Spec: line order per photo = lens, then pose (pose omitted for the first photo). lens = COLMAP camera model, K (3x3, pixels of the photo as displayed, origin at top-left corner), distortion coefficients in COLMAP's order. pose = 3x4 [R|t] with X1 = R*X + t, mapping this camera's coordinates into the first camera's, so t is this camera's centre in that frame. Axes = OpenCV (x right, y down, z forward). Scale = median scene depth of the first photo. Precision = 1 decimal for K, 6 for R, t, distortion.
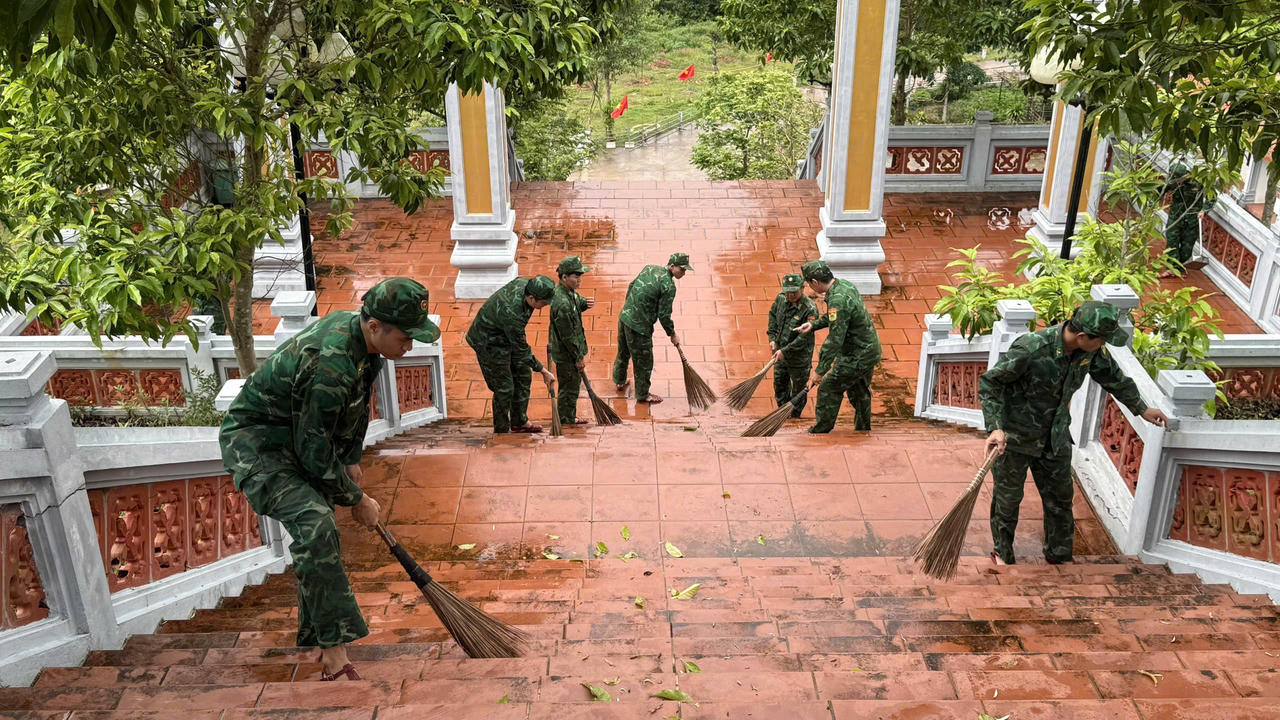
lens RADIAL K [[1279.2, 0, 640.0], [0, 1279.2, 360.0], [0, 0, 1]] dist [0.240875, -0.517793]
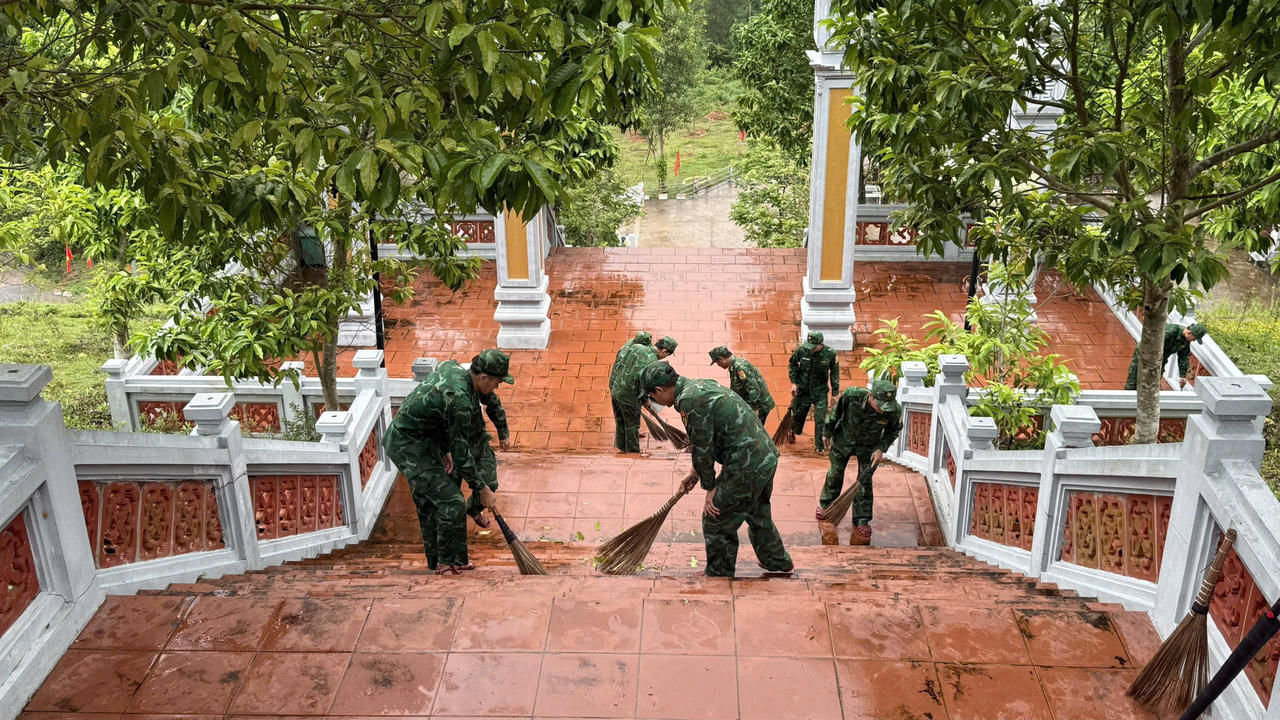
lens RADIAL K [[1279.2, 0, 640.0], [0, 1279.2, 360.0], [0, 0, 1]] dist [0.240875, -0.517793]
pose [[0.998697, 0.016131, -0.048412, 0.074907], [-0.017639, 0.999367, -0.030886, -0.002868], [0.047884, 0.031700, 0.998350, -0.301856]]
